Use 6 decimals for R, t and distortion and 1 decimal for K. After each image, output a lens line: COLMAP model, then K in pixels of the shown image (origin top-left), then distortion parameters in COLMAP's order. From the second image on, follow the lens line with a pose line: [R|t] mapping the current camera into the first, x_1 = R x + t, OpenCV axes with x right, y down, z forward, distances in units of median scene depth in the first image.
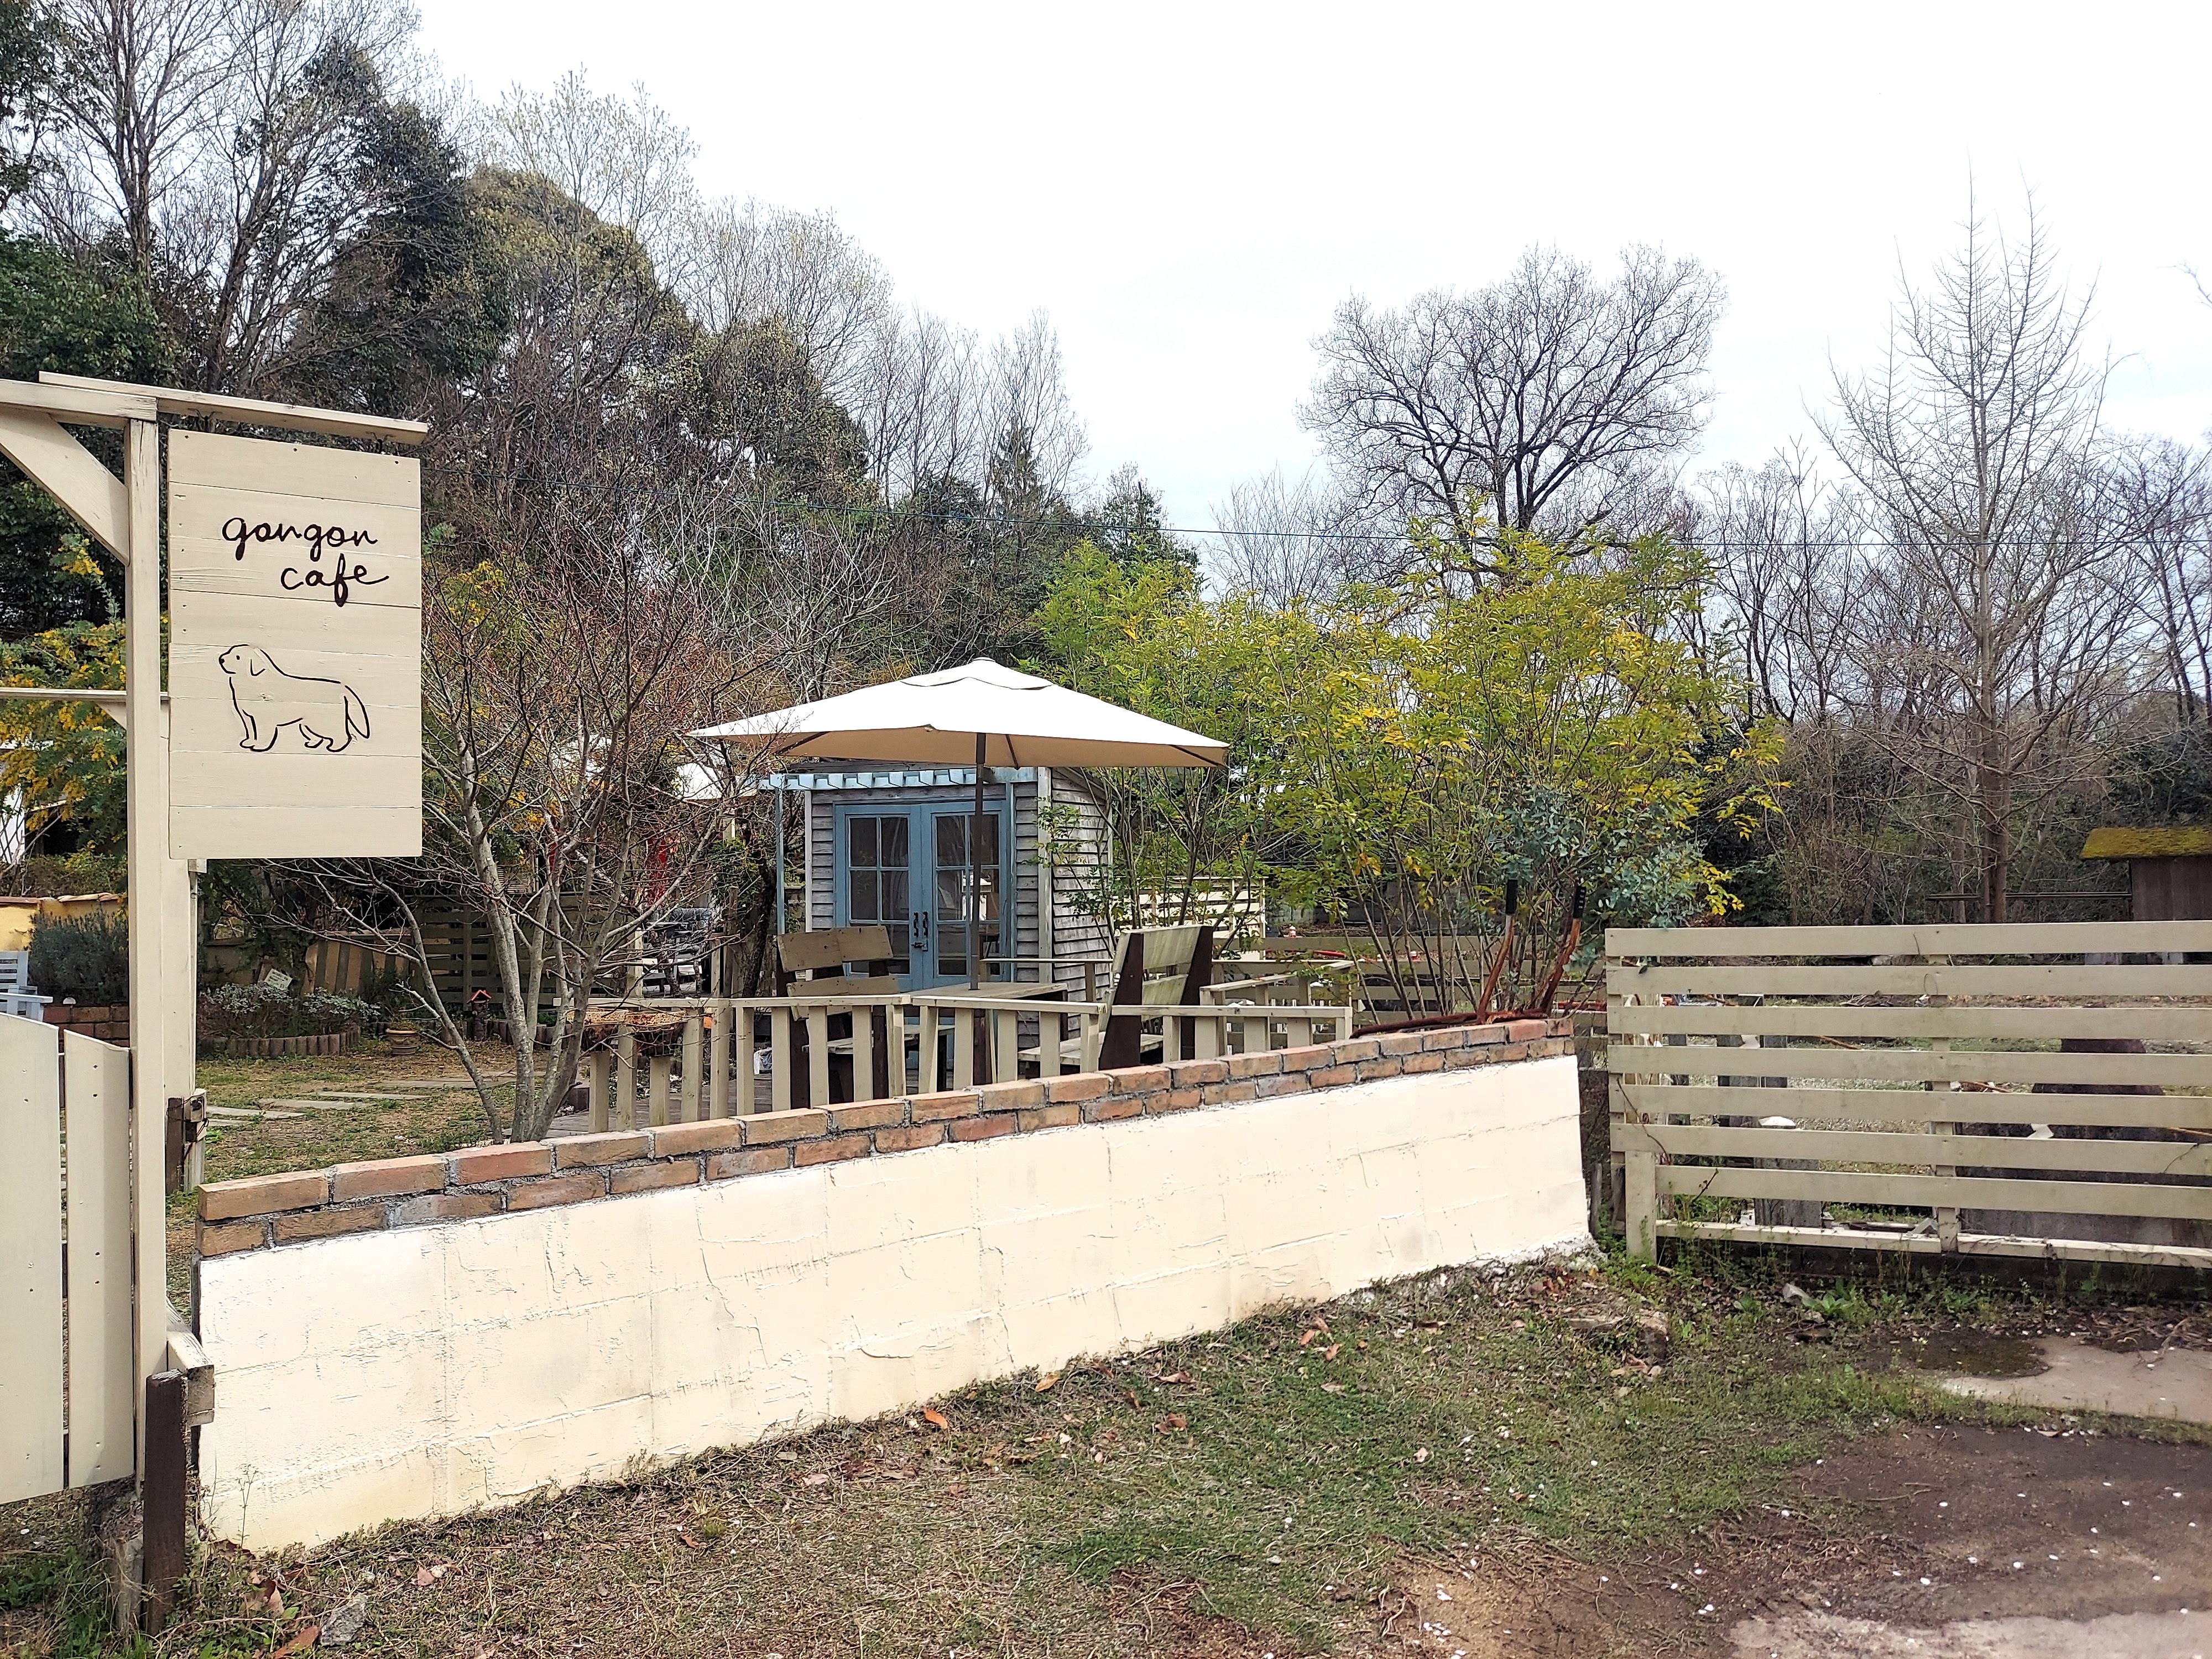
lens RADIAL K [[1644.9, 0, 1106.0], [0, 1644.9, 829.5], [0, 0, 1]] dist [0.005643, -0.007710]
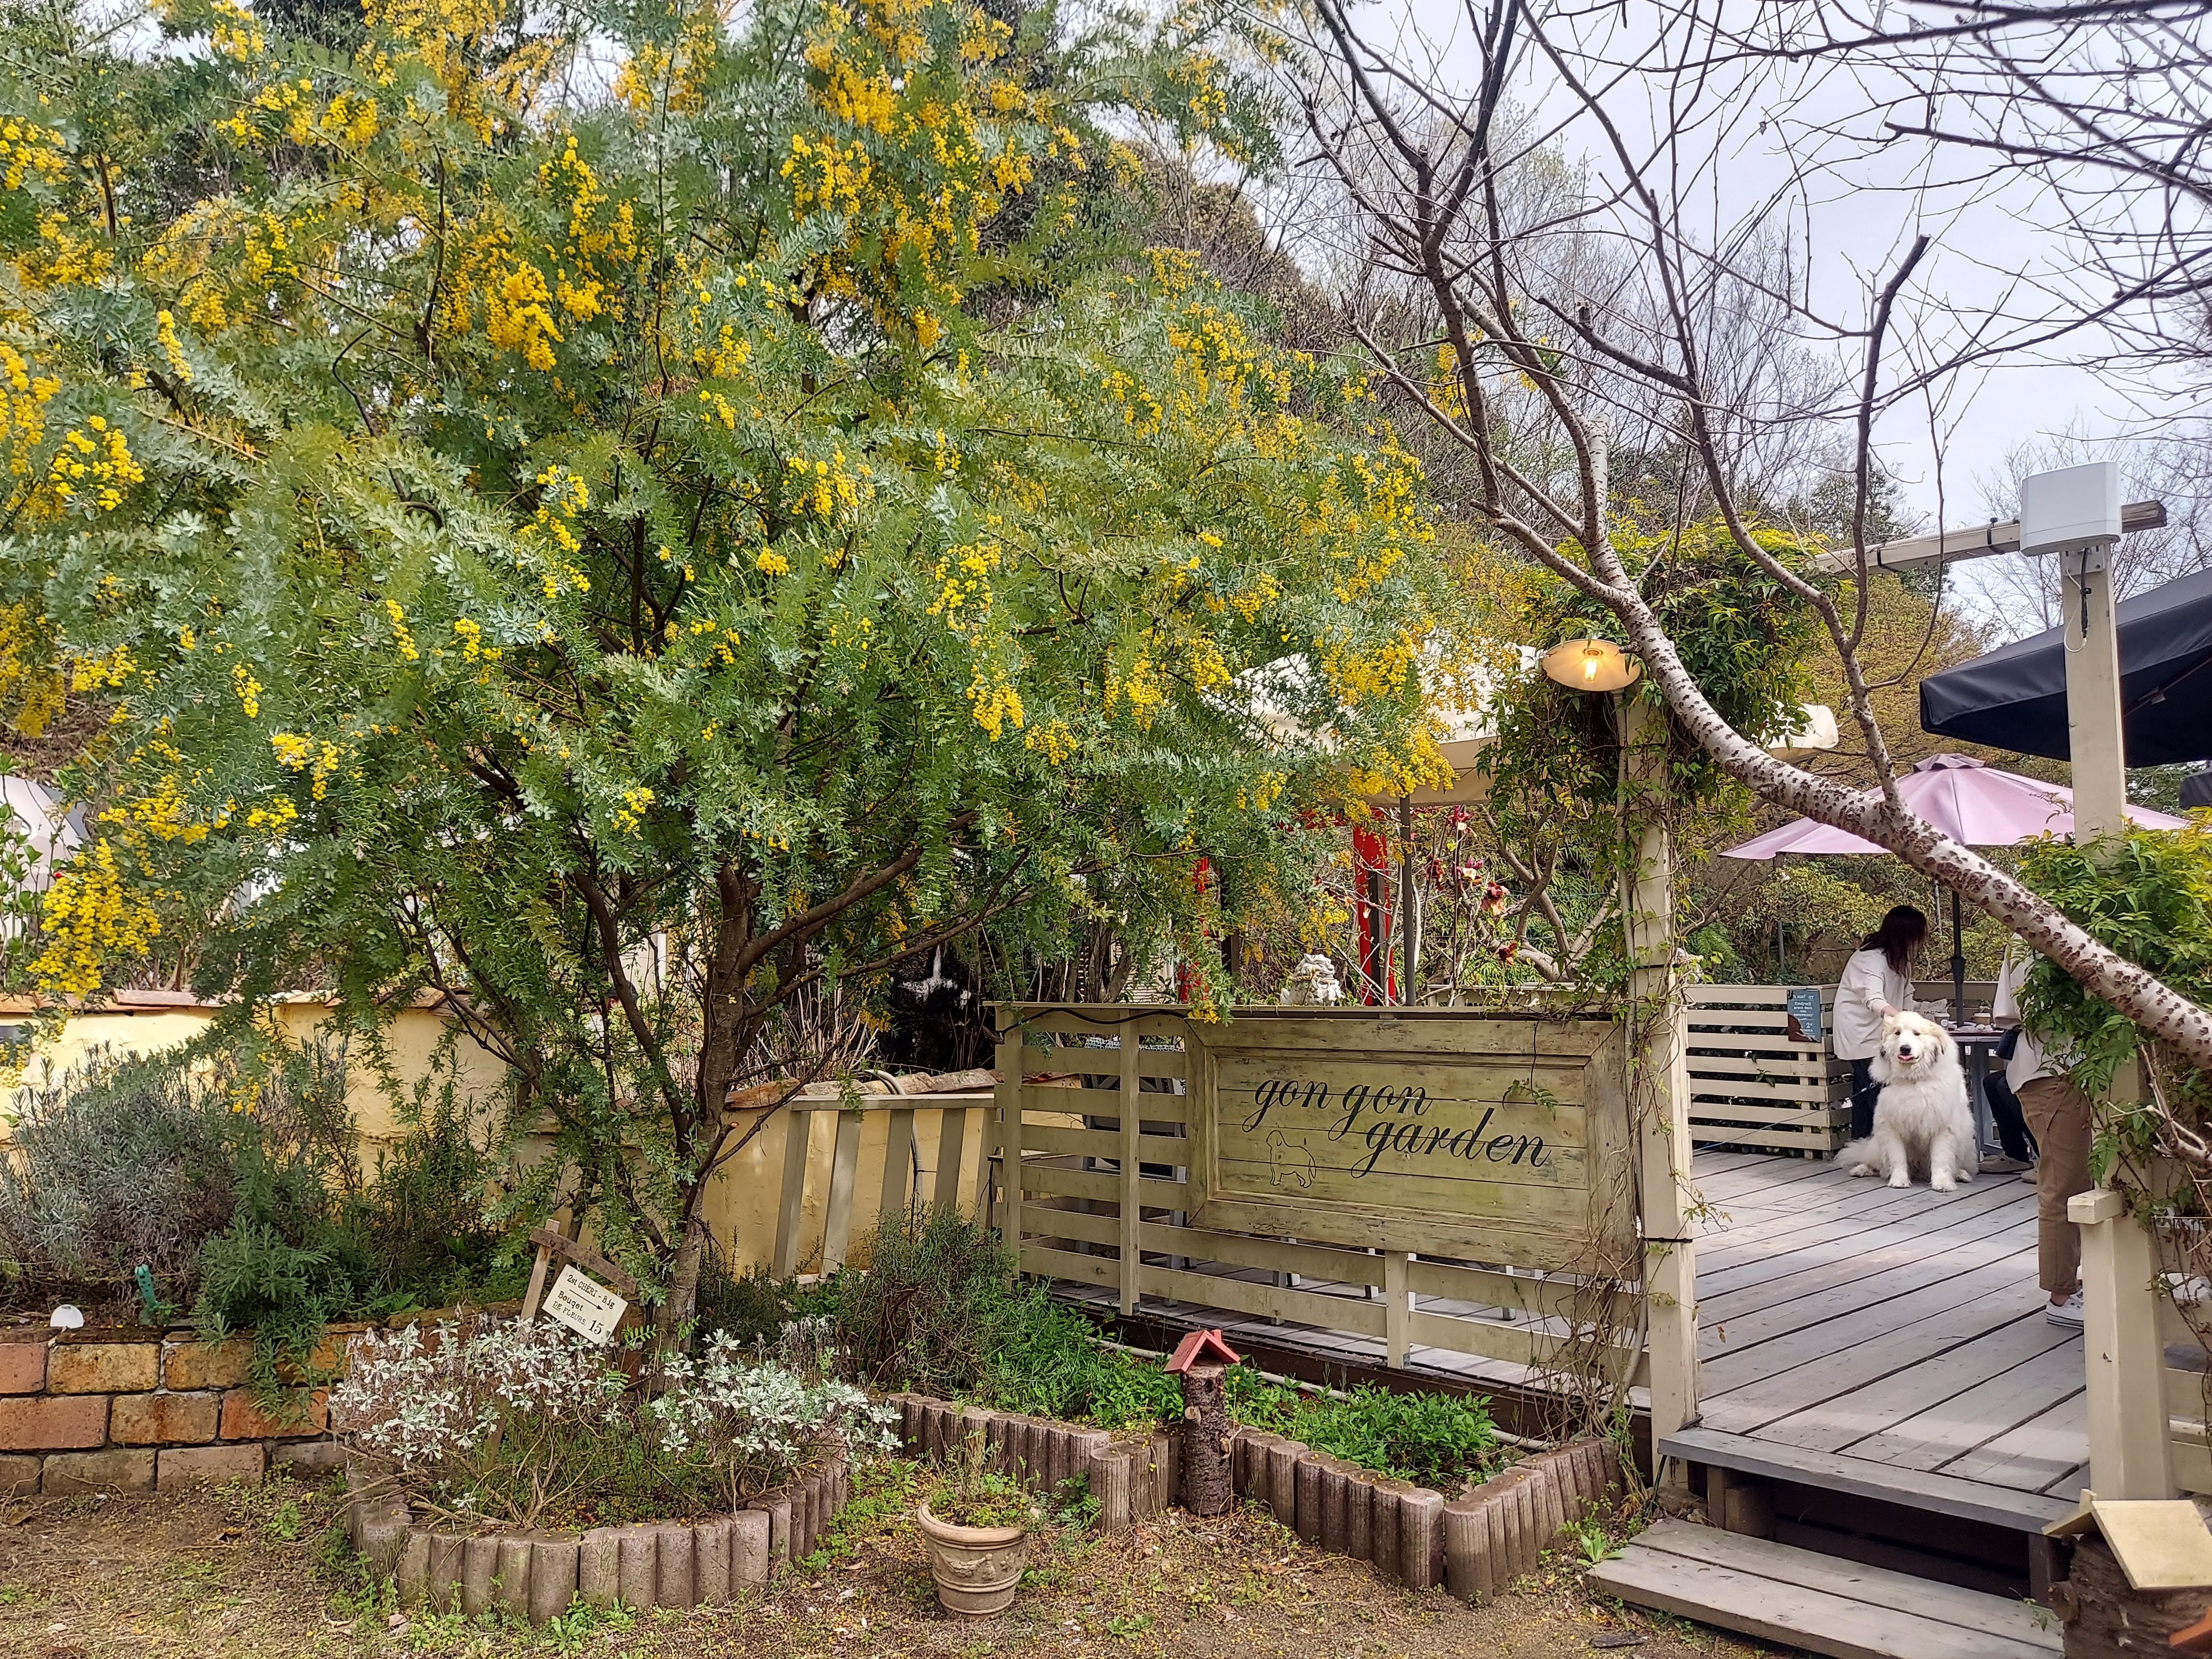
lens RADIAL K [[1644.9, 0, 1106.0], [0, 1644.9, 829.5], [0, 0, 1]] dist [0.005643, -0.007710]
pose [[0.947948, -0.015274, -0.318058, -0.268570], [-0.002258, 0.998501, -0.054679, 0.018834], [0.318417, 0.052551, 0.946493, 0.626926]]
